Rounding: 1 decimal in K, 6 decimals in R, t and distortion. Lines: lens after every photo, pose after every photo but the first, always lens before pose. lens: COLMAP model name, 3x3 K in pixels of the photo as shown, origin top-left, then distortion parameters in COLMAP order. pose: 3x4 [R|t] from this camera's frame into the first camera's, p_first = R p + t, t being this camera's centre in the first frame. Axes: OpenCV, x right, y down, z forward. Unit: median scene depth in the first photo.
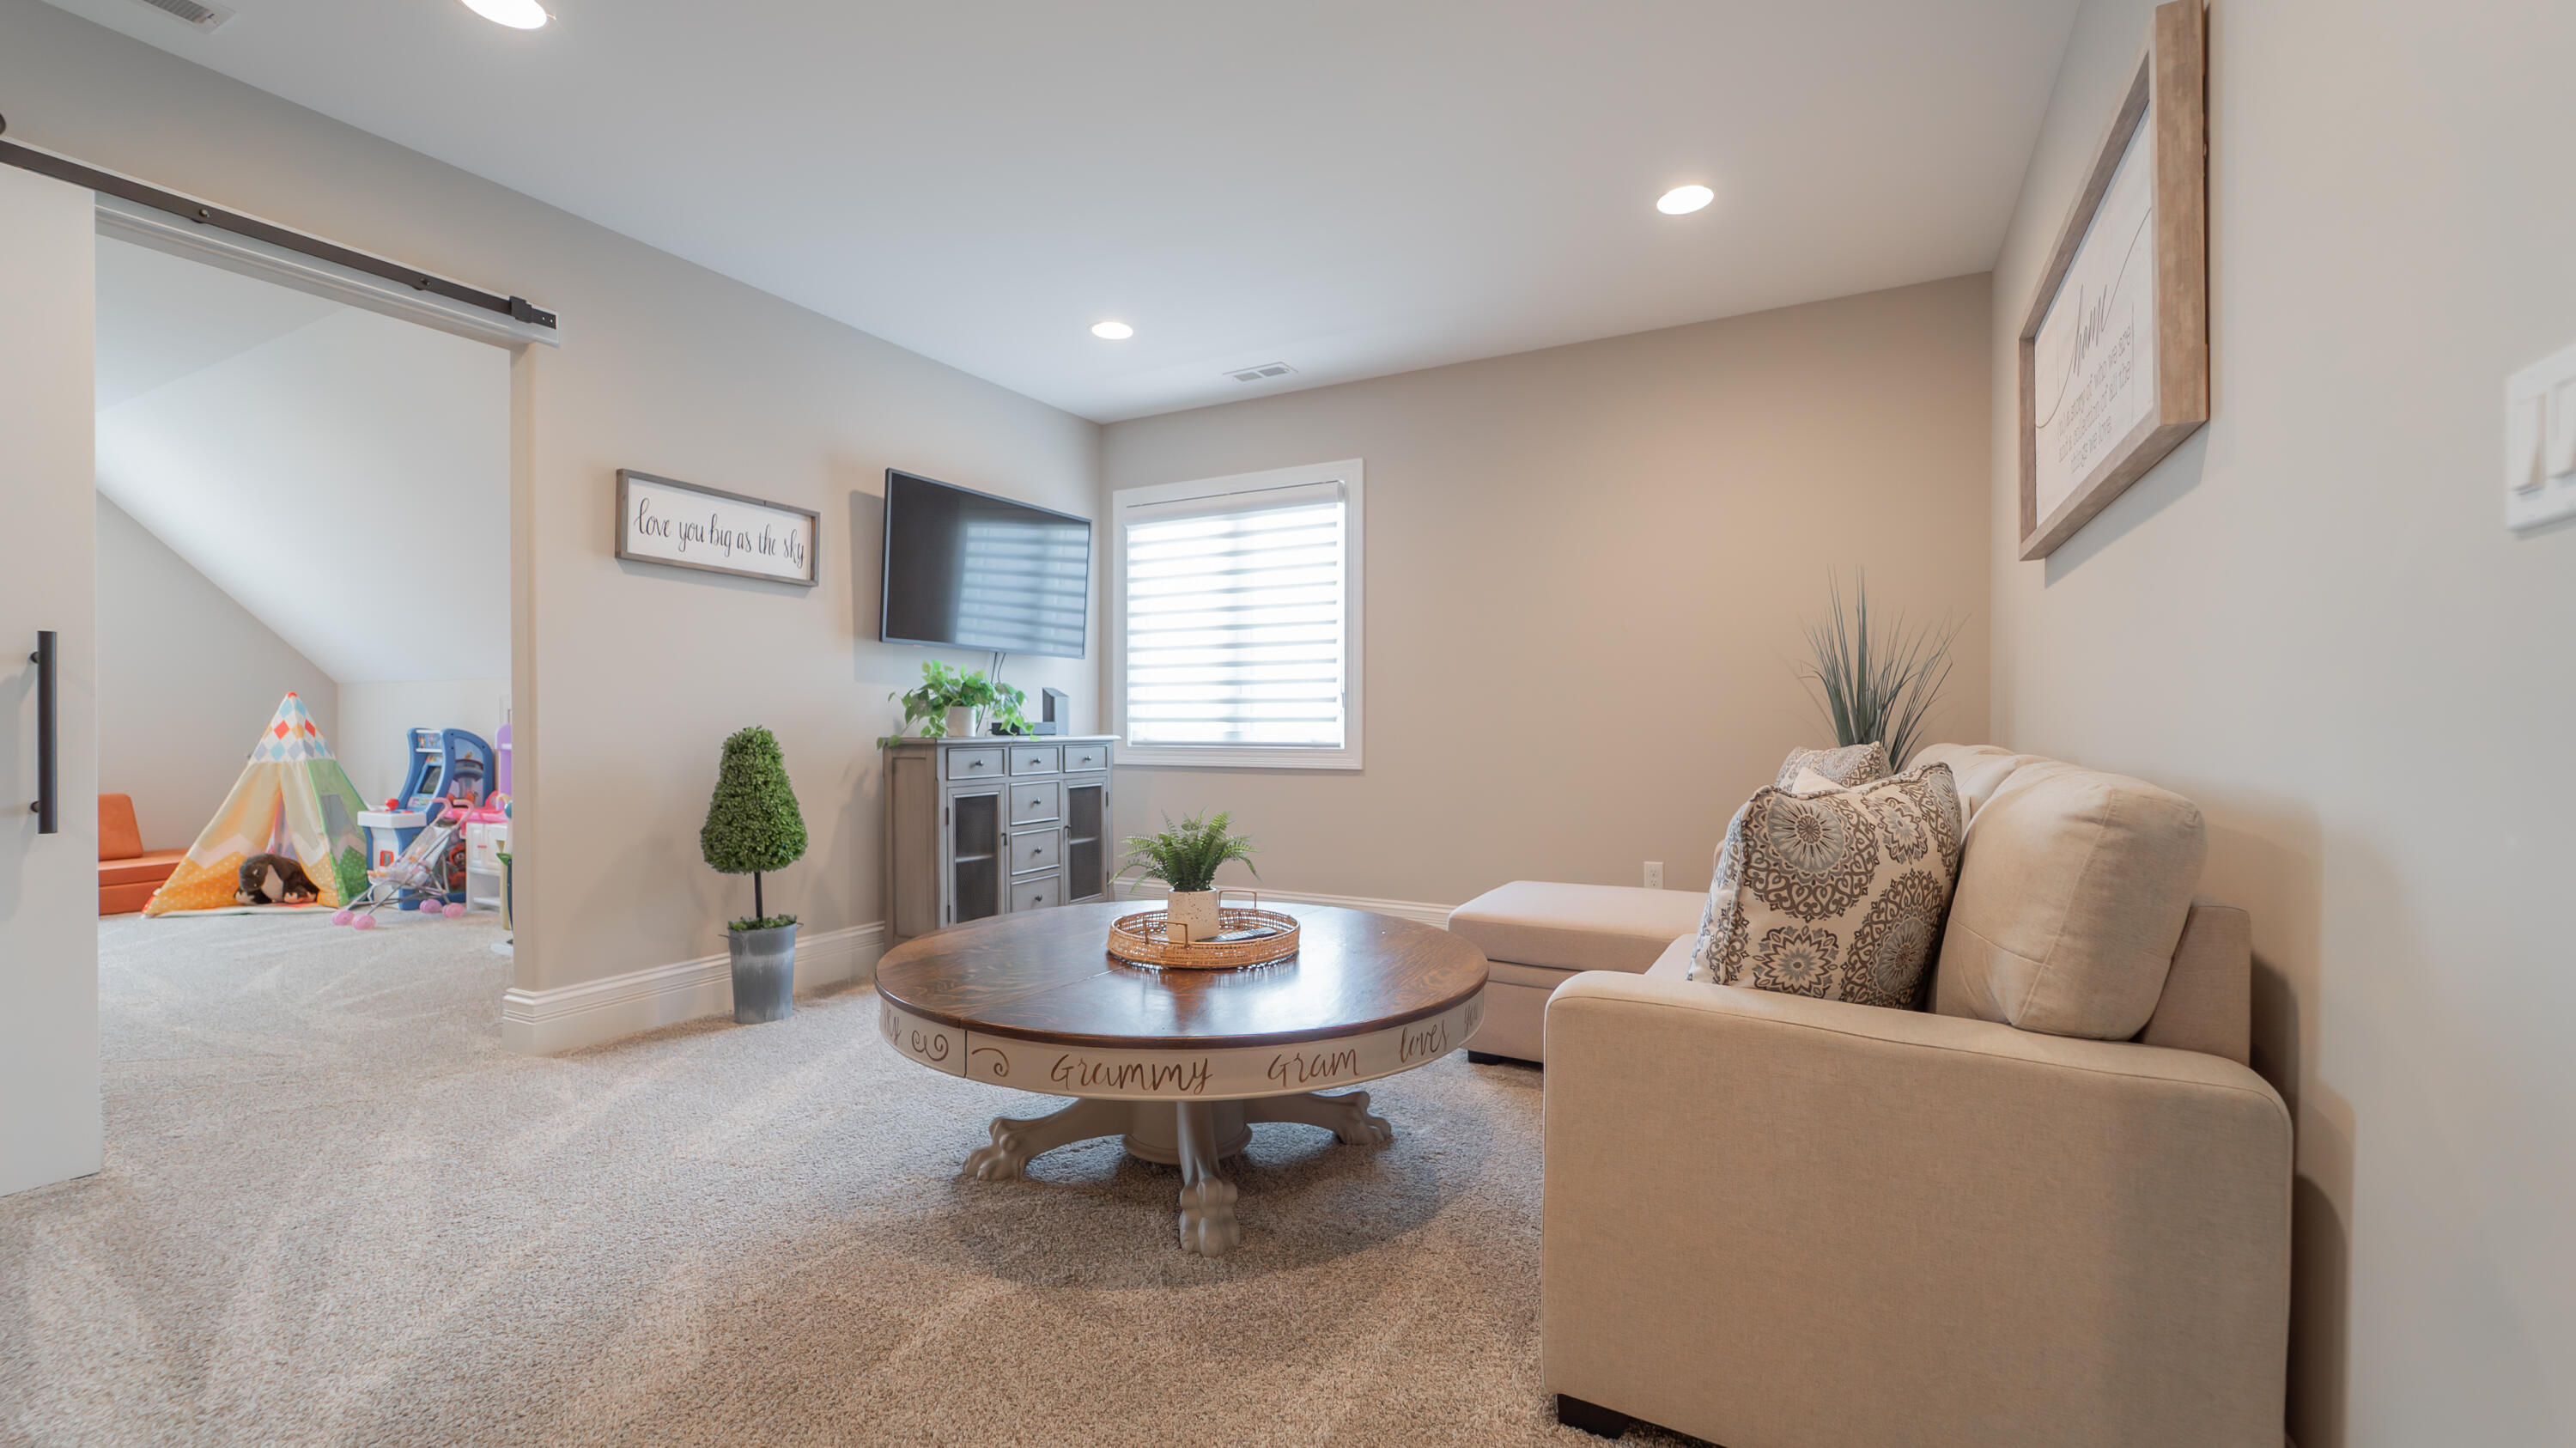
lens RADIAL K [[1061.0, 0, 1346.0], [0, 1061.0, 707.6], [0, 0, 1]] dist [-0.002827, -0.000020]
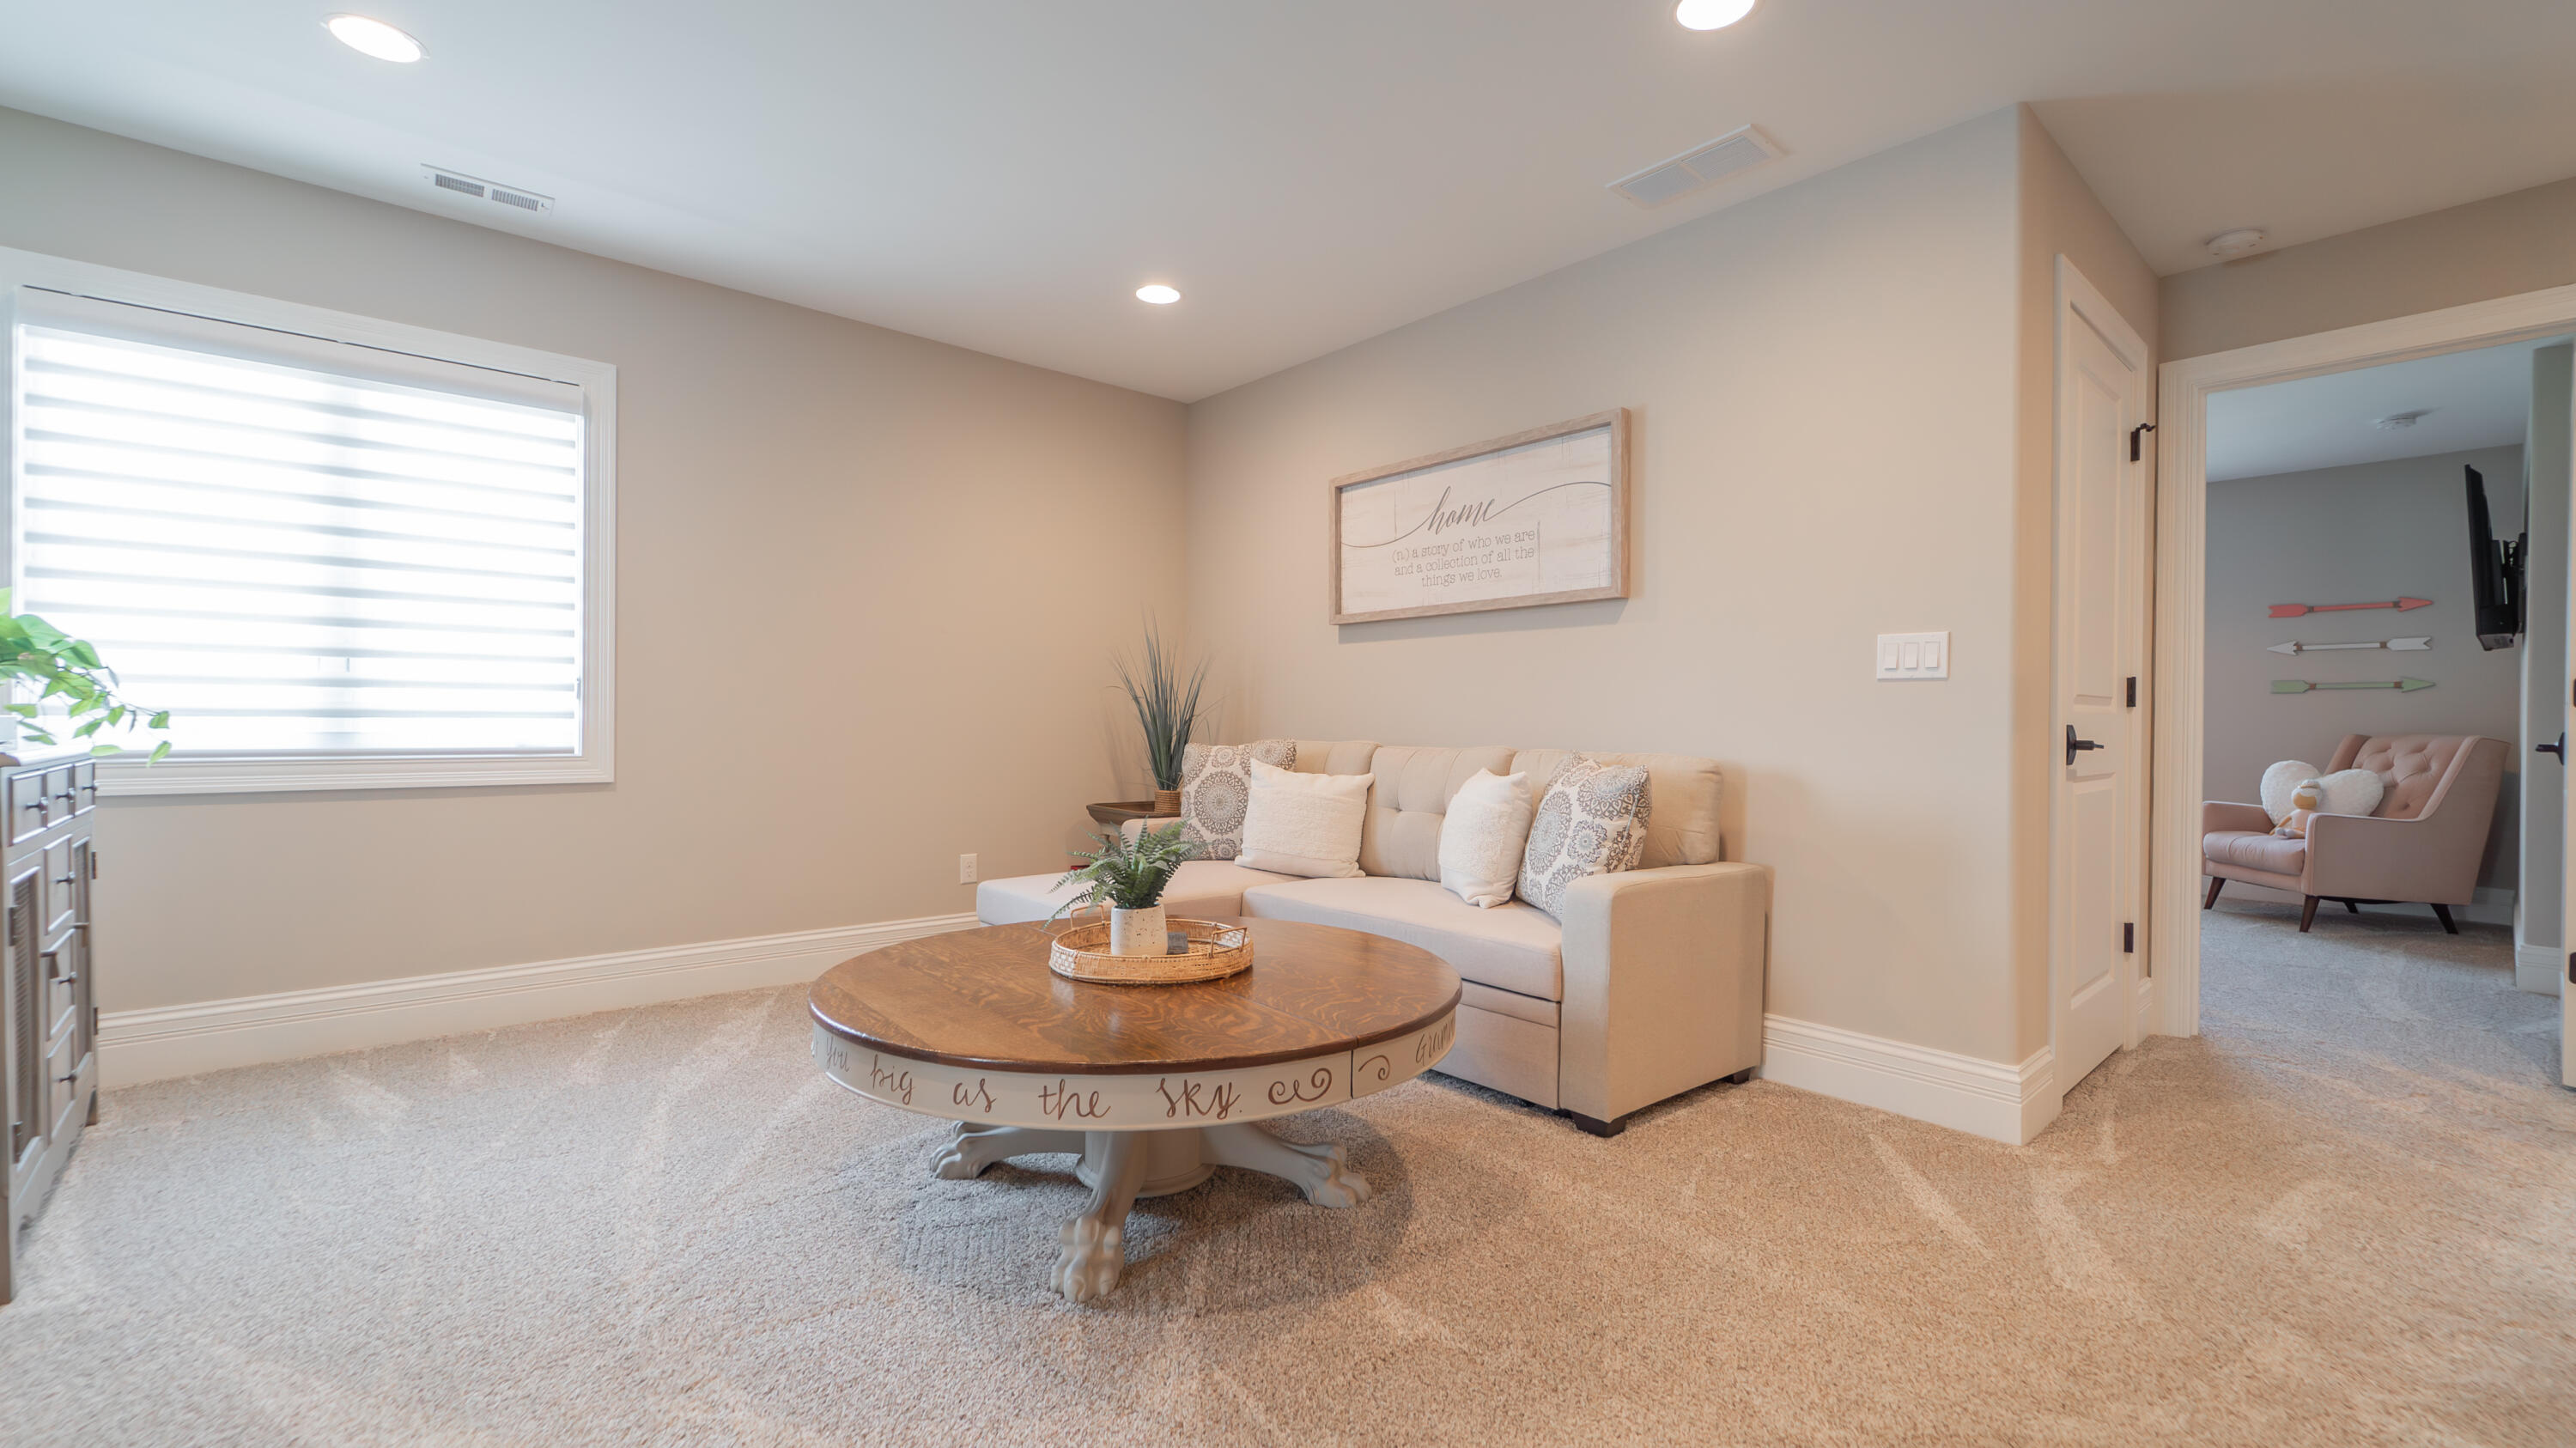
lens RADIAL K [[1061.0, 0, 1265.7], [0, 1061.0, 731.9], [0, 0, 1]] dist [-0.002827, -0.000020]
pose [[0.367003, -0.001603, 0.930219, -0.509541], [-0.022093, 0.999701, 0.010439, 0.004396], [-0.929958, -0.024383, 0.366858, 0.292441]]
